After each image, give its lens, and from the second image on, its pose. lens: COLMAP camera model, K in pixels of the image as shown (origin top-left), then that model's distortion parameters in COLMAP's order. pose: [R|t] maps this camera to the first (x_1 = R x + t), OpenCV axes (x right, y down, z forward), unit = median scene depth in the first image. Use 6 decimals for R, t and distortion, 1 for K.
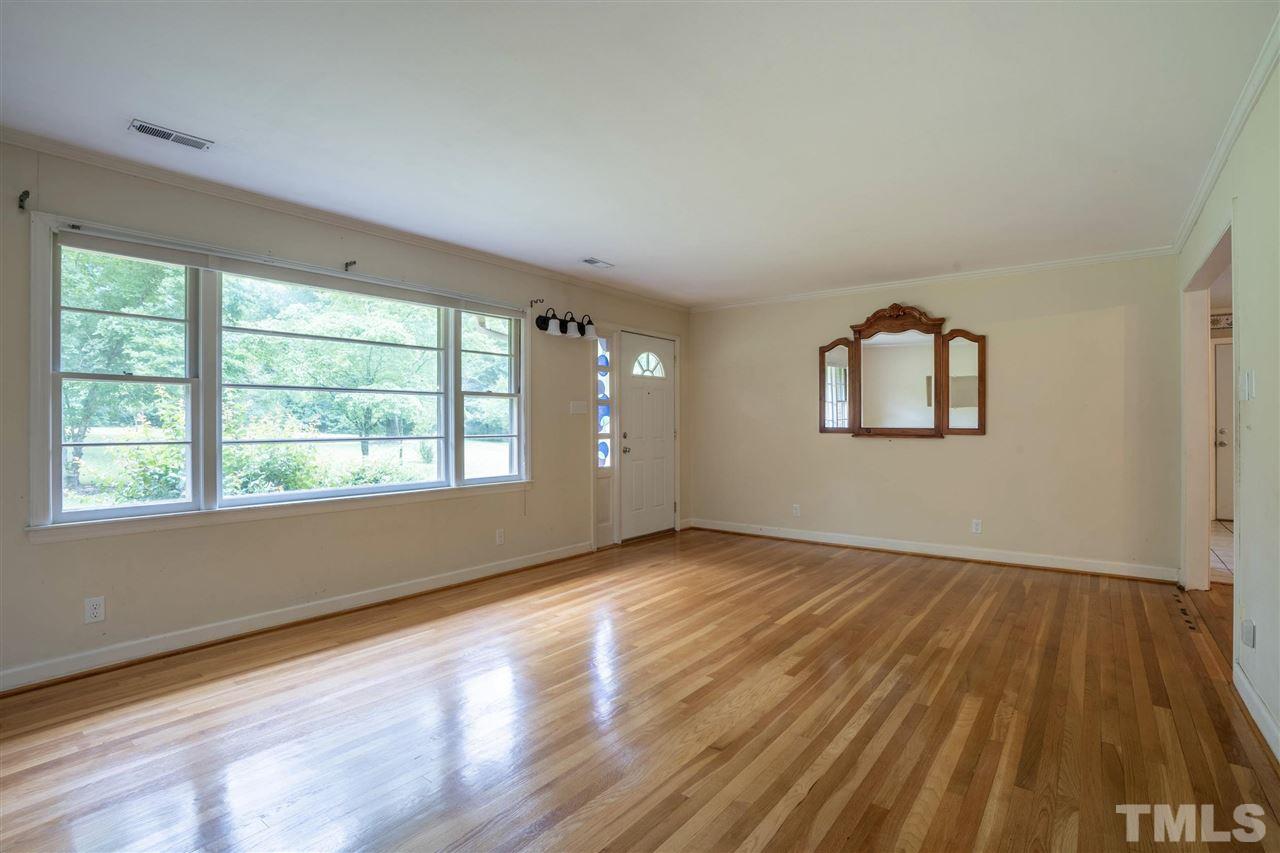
lens RADIAL K [[595.9, 0, 640.4], [0, 595.9, 427.3], [0, 0, 1]] dist [-0.041801, 0.006205]
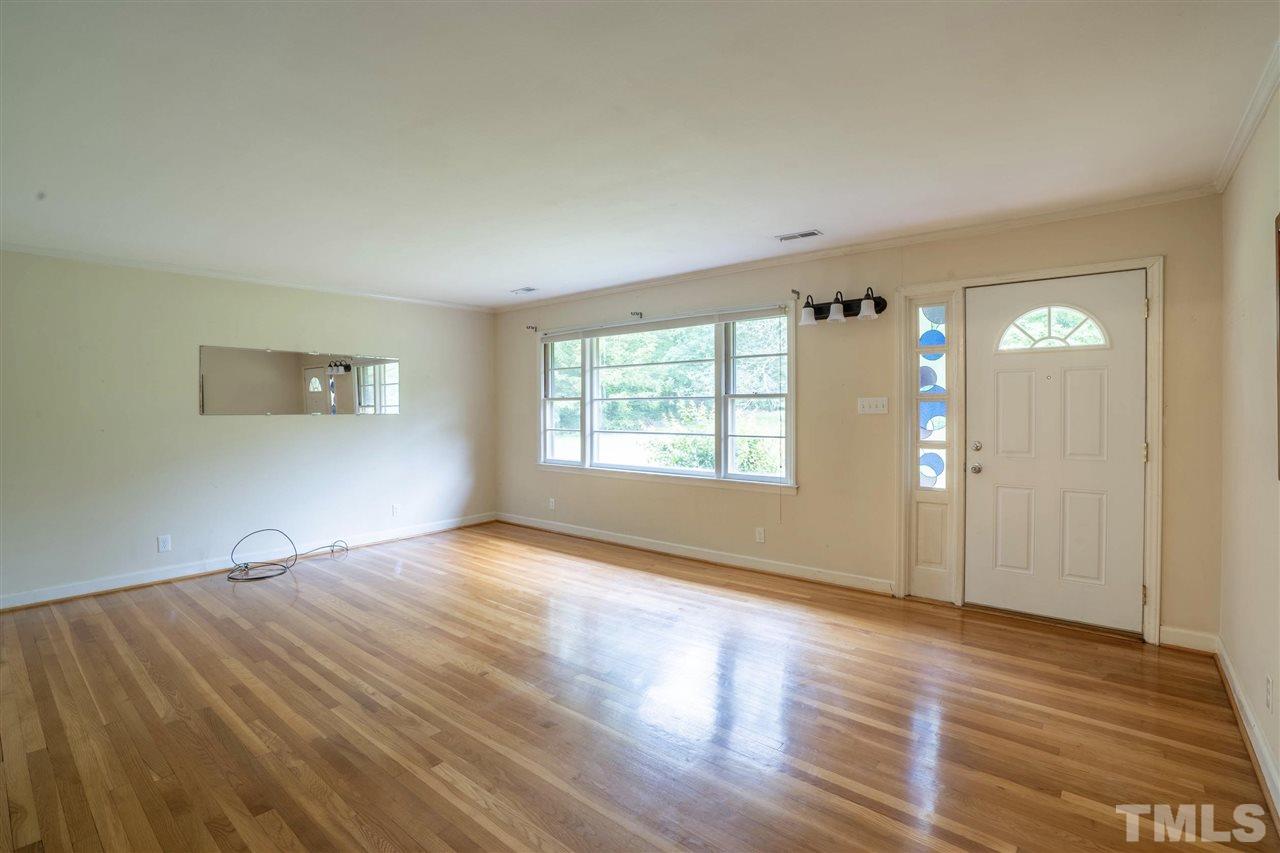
lens RADIAL K [[595.9, 0, 639.1], [0, 595.9, 414.2], [0, 0, 1]] dist [-0.041801, 0.006205]
pose [[-0.025581, 0.017111, -0.999526, 0.650357], [0.000739, 0.999854, 0.017098, -0.033877], [0.999672, -0.000301, -0.025590, 0.673896]]
